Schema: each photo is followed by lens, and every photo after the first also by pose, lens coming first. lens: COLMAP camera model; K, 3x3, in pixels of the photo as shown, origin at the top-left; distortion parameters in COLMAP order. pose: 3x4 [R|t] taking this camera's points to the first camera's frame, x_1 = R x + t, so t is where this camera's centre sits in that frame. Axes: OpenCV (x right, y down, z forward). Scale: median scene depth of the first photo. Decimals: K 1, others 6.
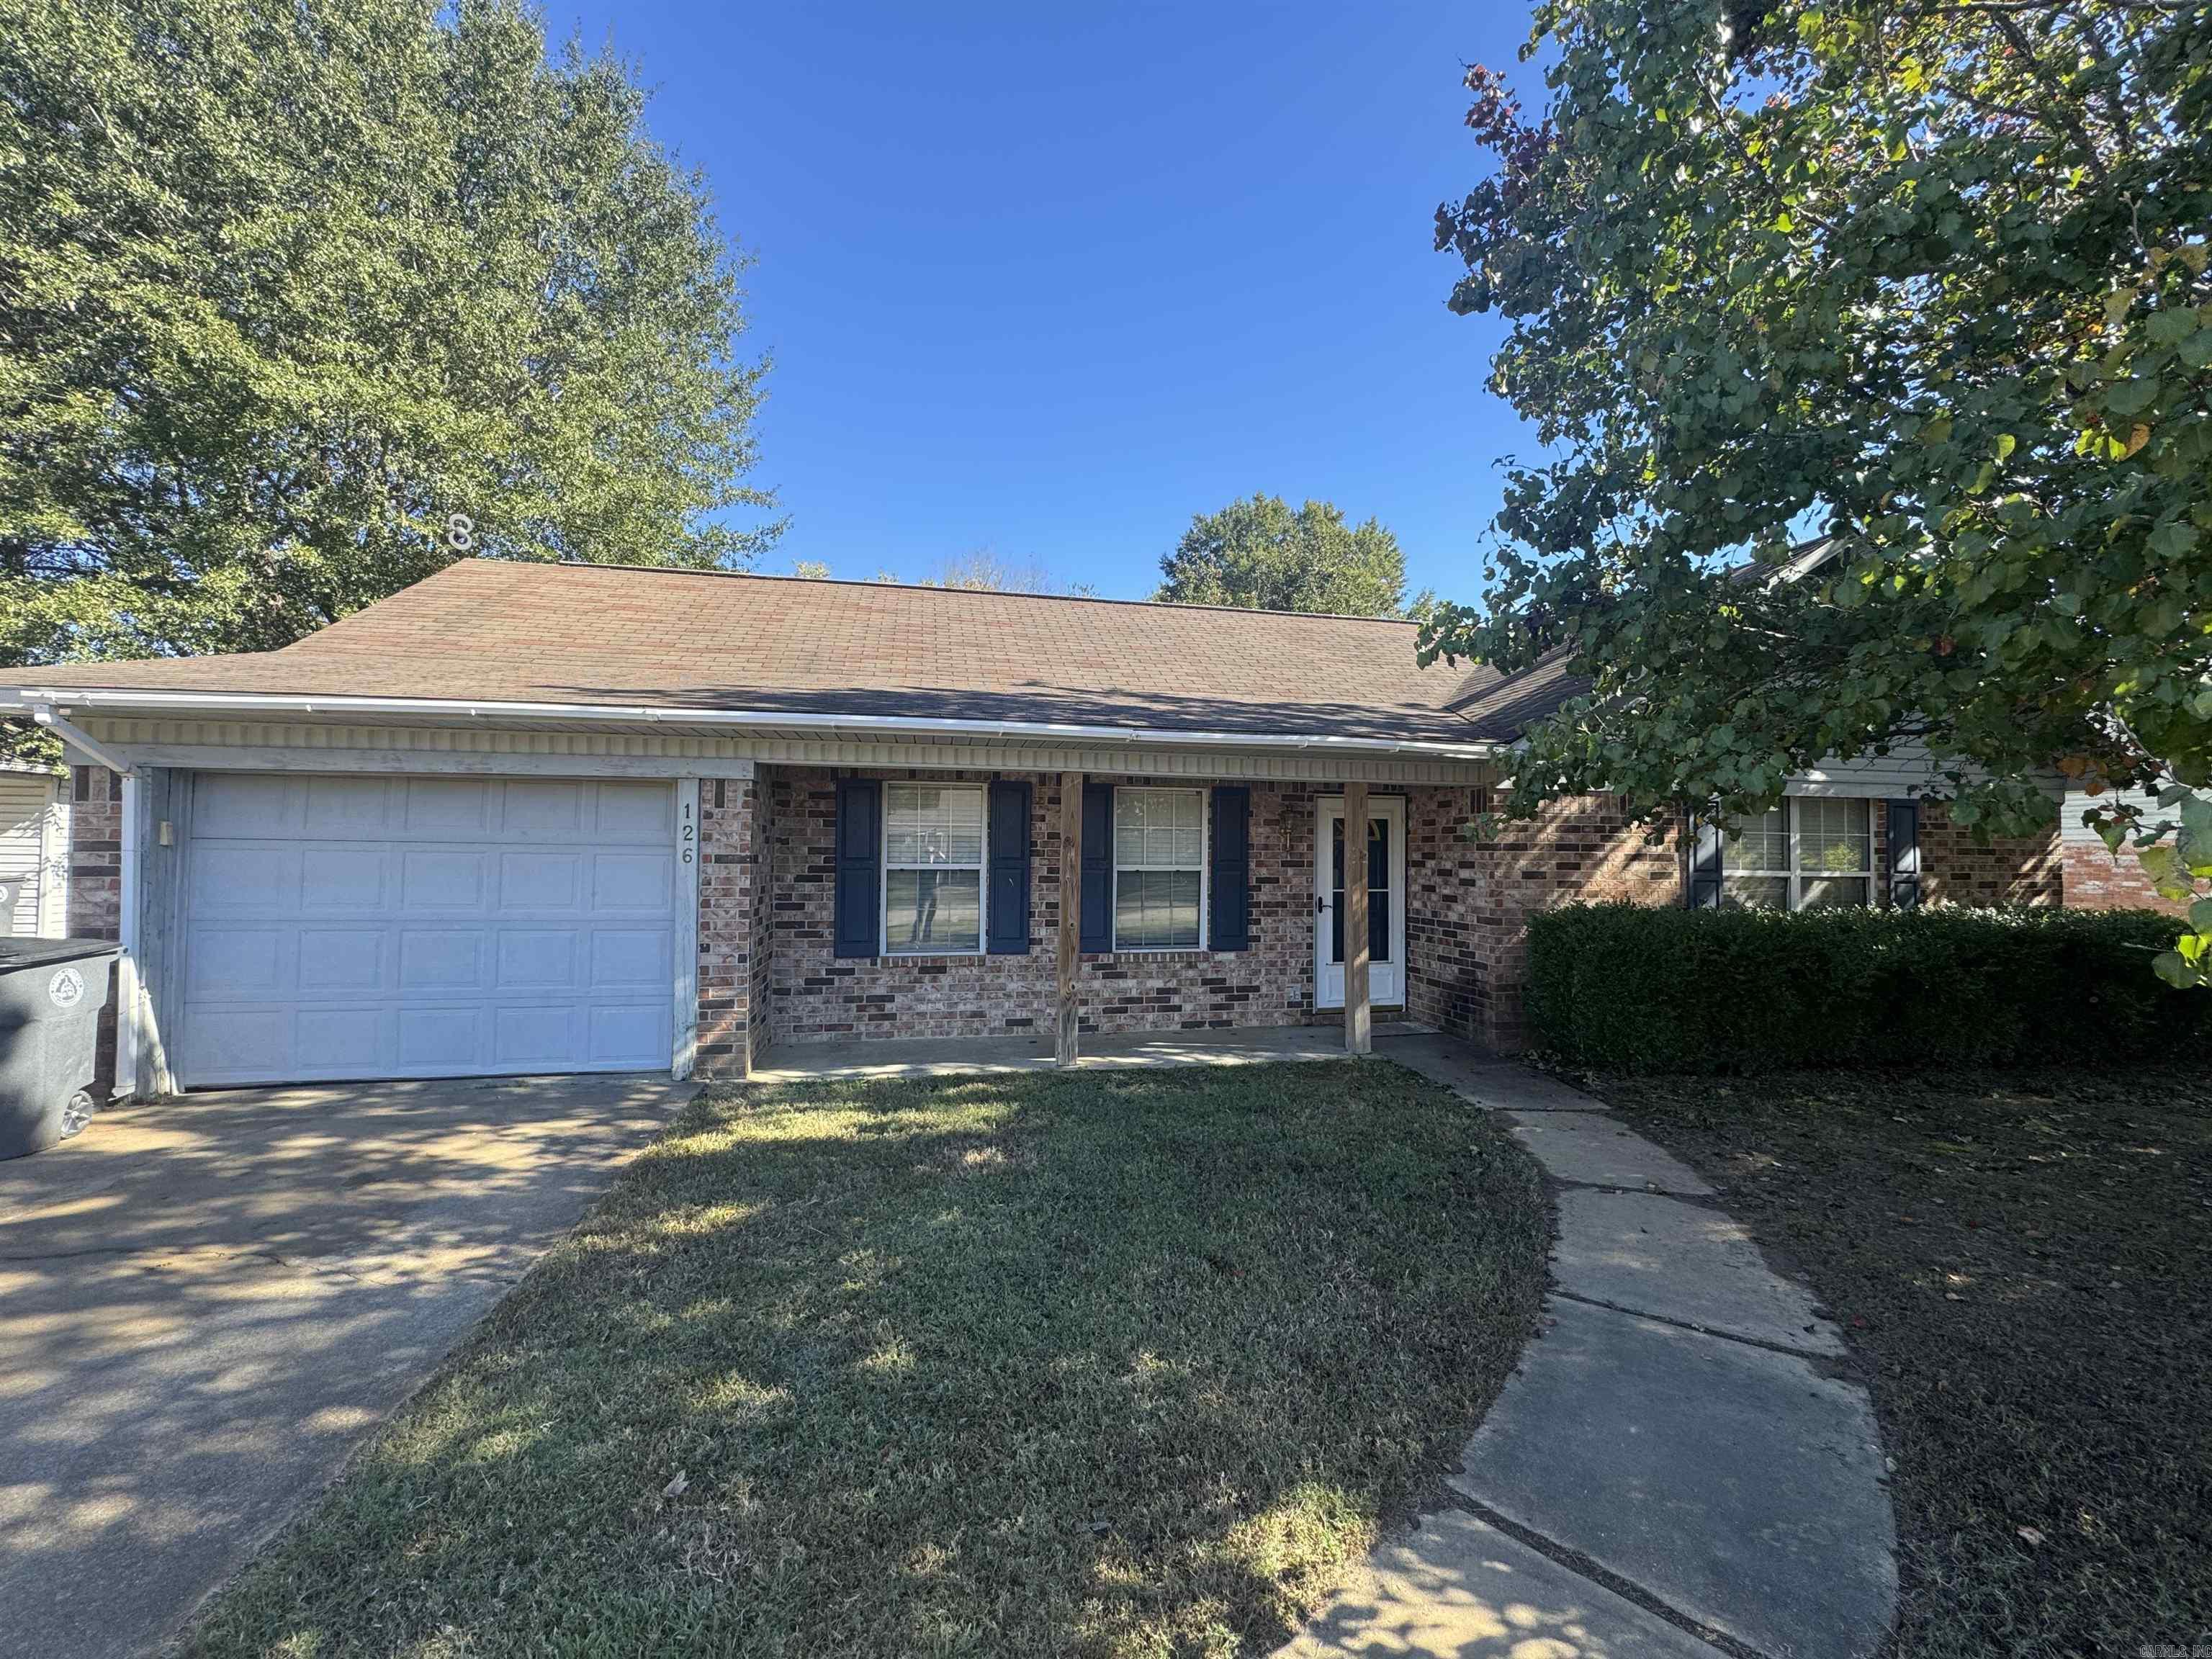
lens RADIAL K [[884.2, 0, 1105.9], [0, 884.2, 825.9], [0, 0, 1]] dist [-0.003526, -0.000109]
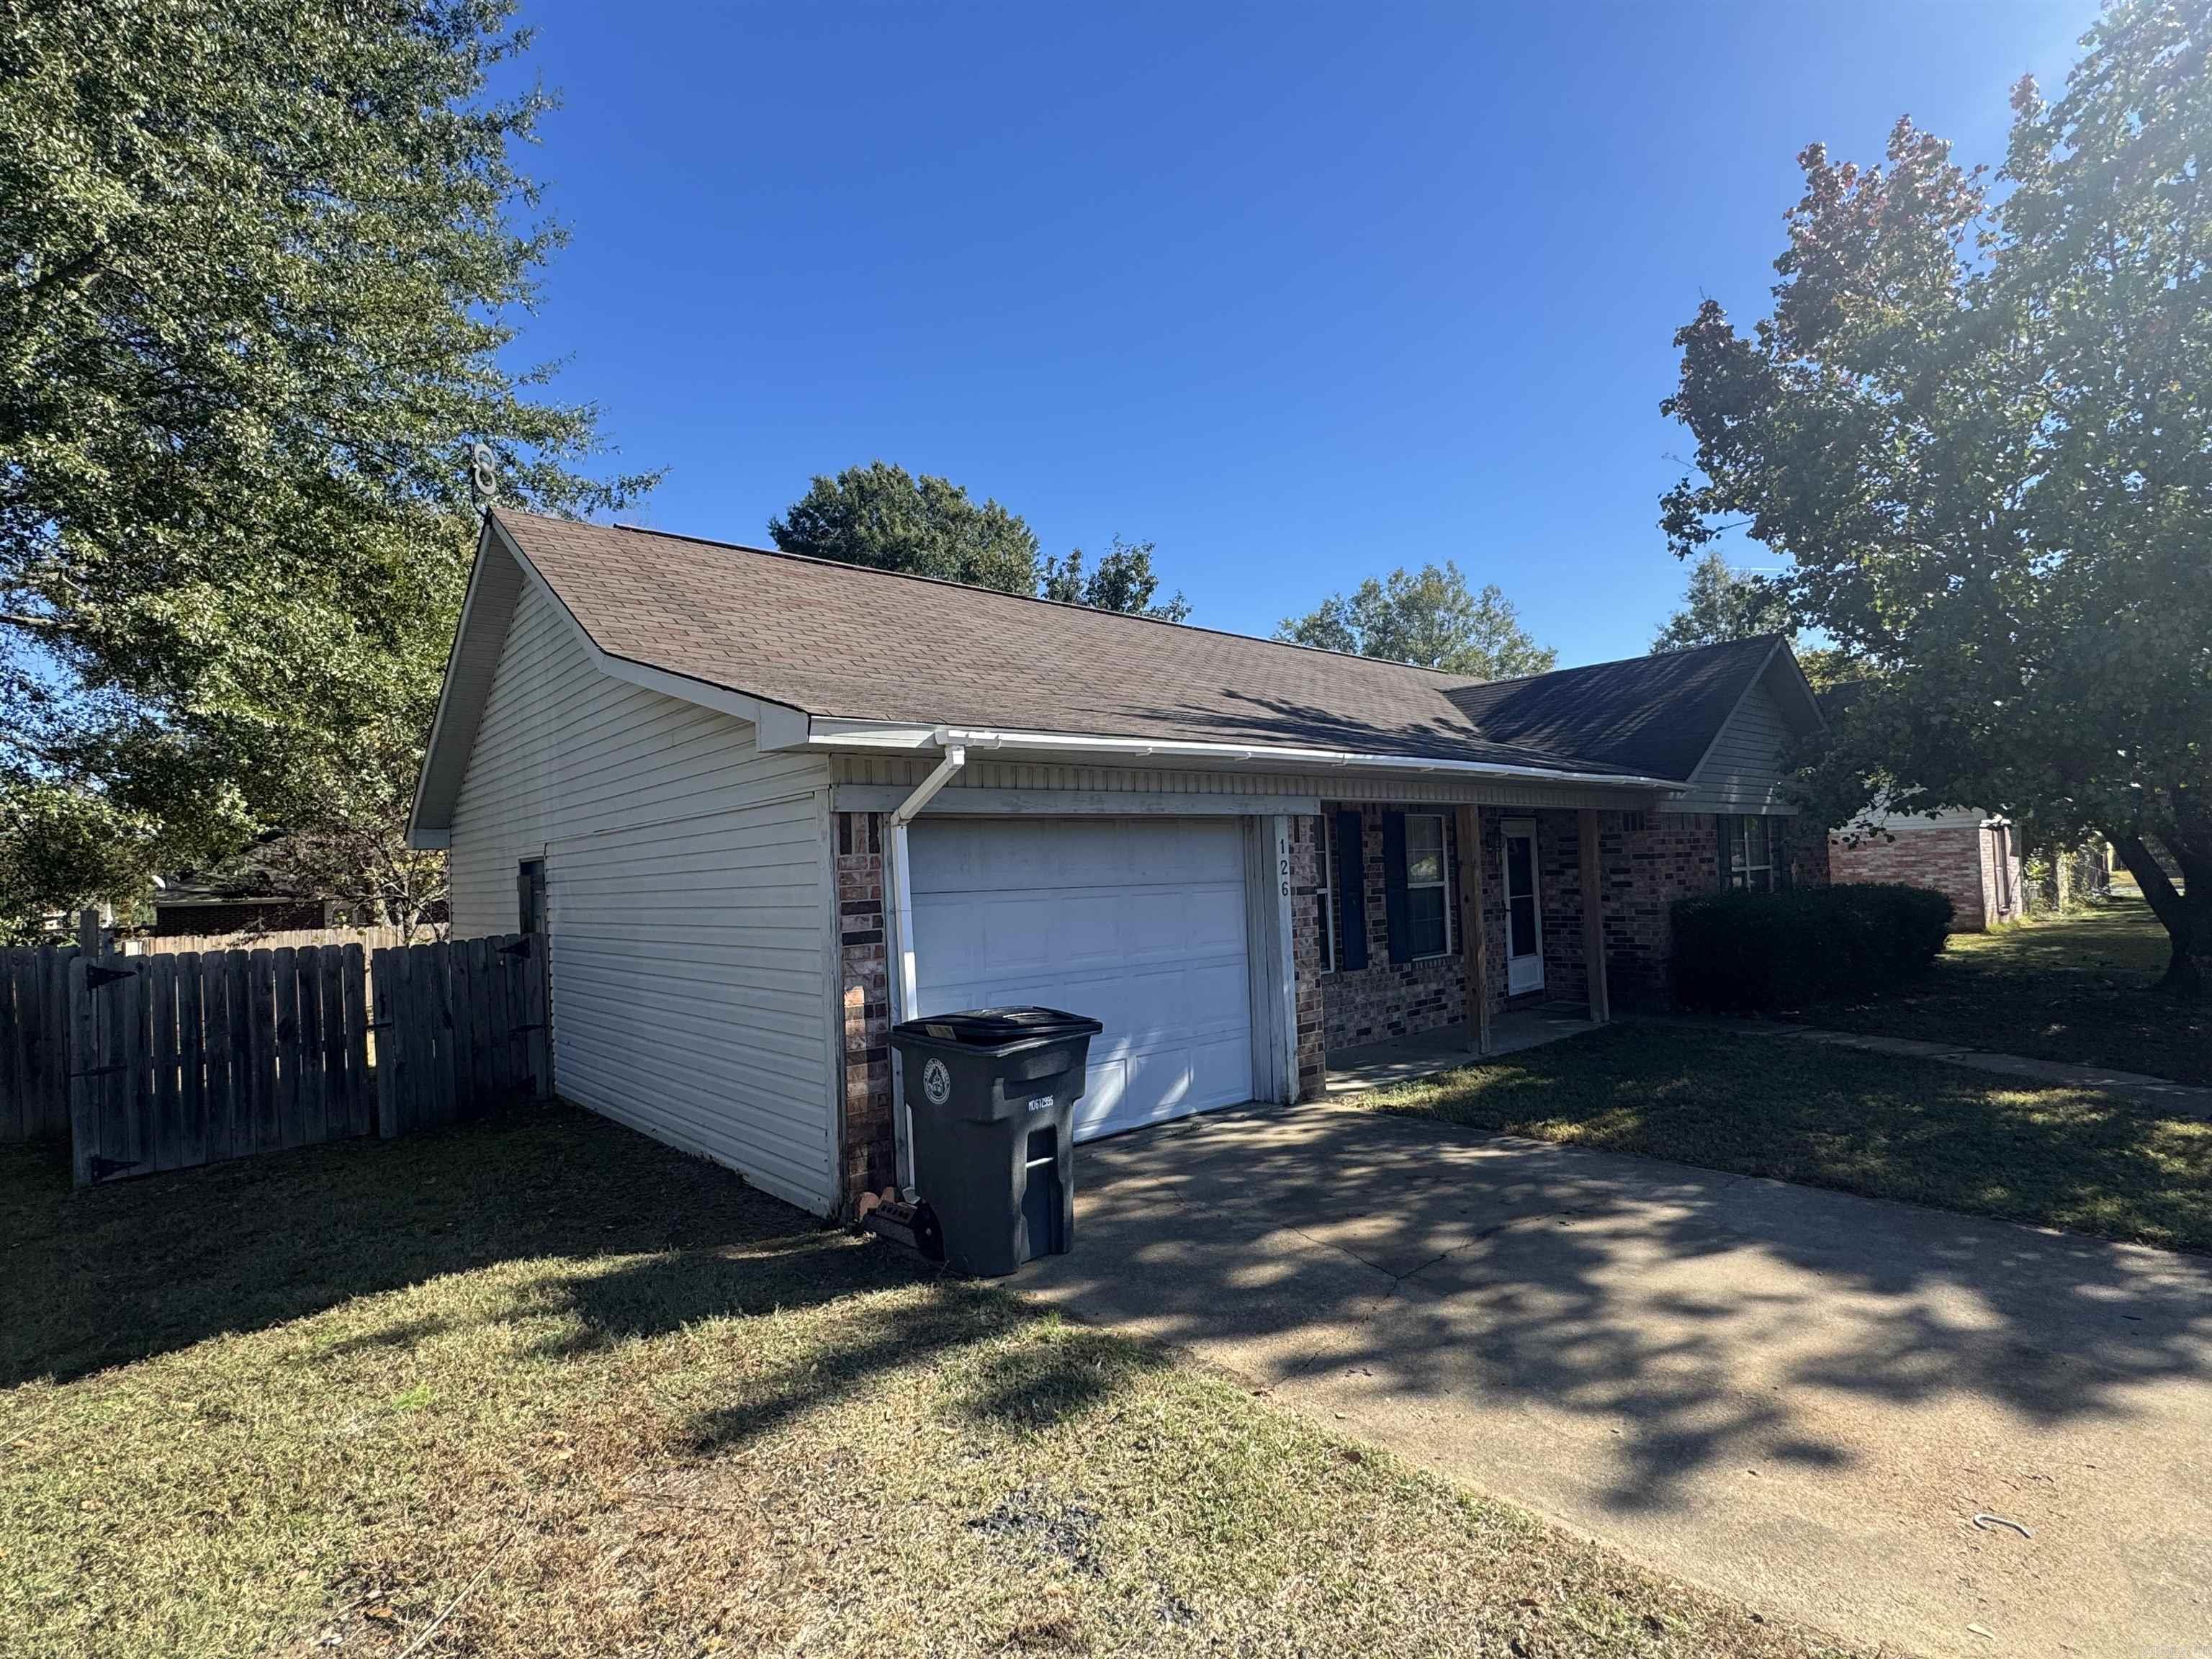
lens RADIAL K [[1095.6, 0, 1108.6], [0, 1095.6, 842.3], [0, 0, 1]] dist [0.027439, 0.000293]
pose [[0.865424, -0.028245, 0.500243, -1.052925], [0.031234, 0.999509, 0.002399, -0.024967], [-0.500065, 0.013548, 0.865882, -0.020415]]
